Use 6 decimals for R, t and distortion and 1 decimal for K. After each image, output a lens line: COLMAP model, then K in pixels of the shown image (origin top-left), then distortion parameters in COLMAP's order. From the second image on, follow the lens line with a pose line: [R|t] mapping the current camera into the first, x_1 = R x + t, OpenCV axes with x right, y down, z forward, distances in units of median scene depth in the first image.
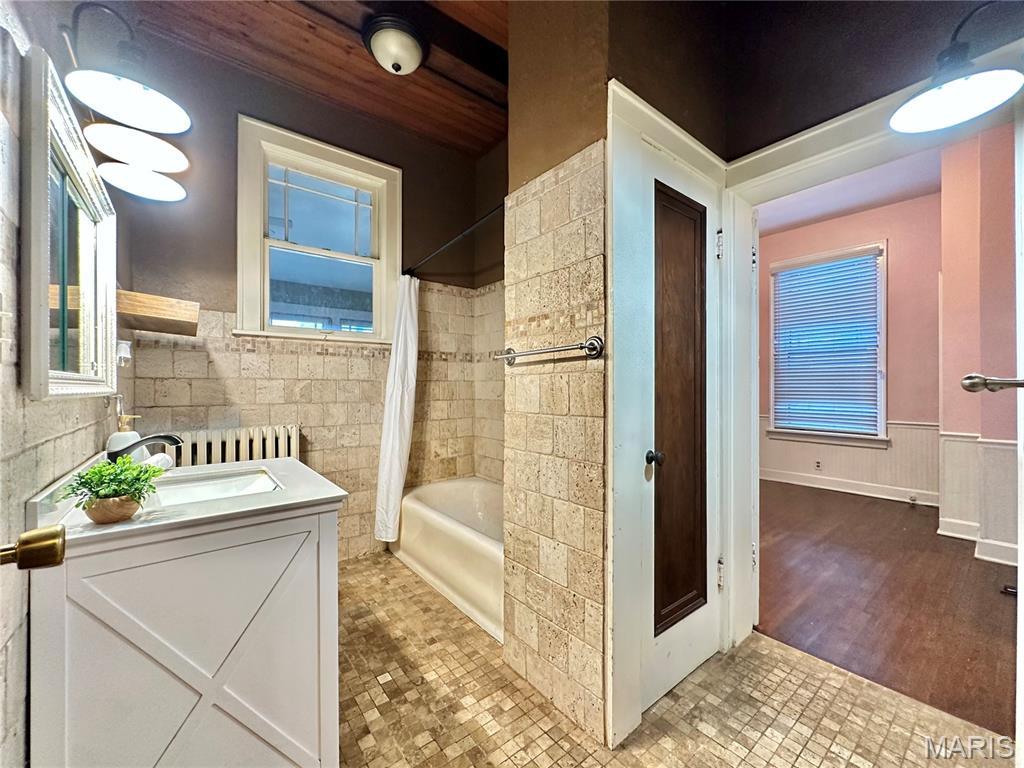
lens RADIAL K [[407.4, 0, 512.0], [0, 407.4, 384.0], [0, 0, 1]] dist [-0.001337, -0.000167]
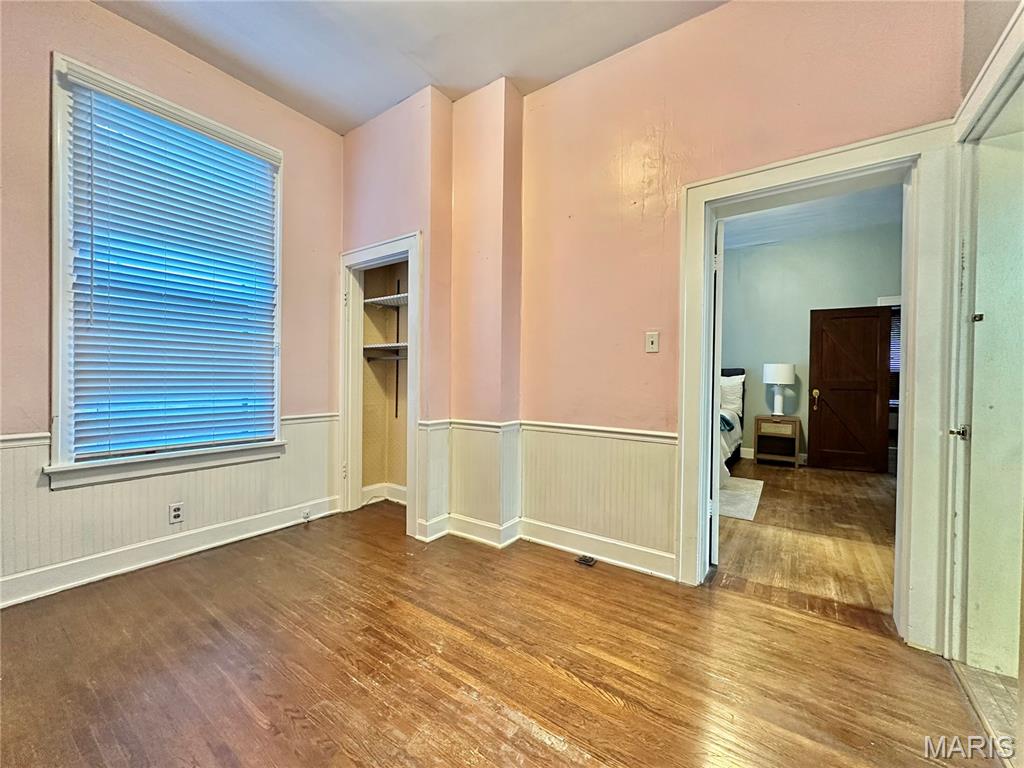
lens RADIAL K [[407.4, 0, 512.0], [0, 407.4, 384.0], [0, 0, 1]] dist [-0.001337, -0.000167]
pose [[-0.282470, -0.016796, 0.959129, 0.401830], [-0.016583, 0.999783, 0.012624, 0.054154], [-0.959133, -0.012339, -0.282687, 2.240128]]
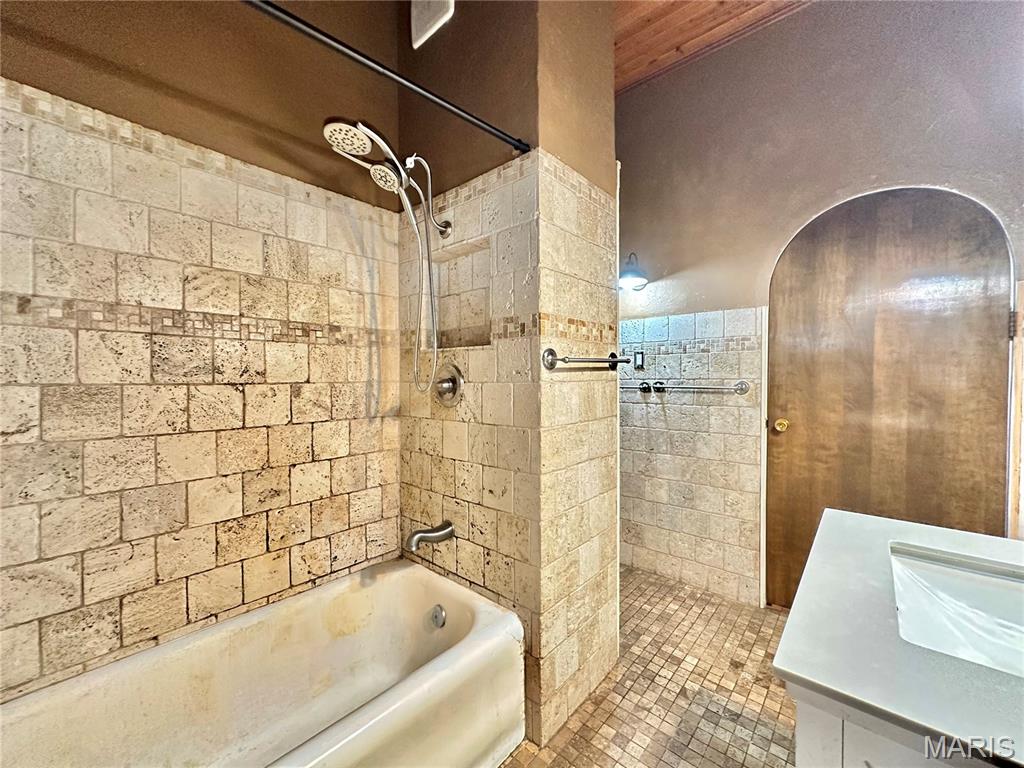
lens RADIAL K [[407.4, 0, 512.0], [0, 407.4, 384.0], [0, 0, 1]] dist [-0.001337, -0.000167]
pose [[-0.180062, -0.014504, 0.983548, -0.855020], [-0.003540, 0.999894, 0.014097, -0.031459], [-0.983649, -0.000943, -0.180095, 1.335554]]
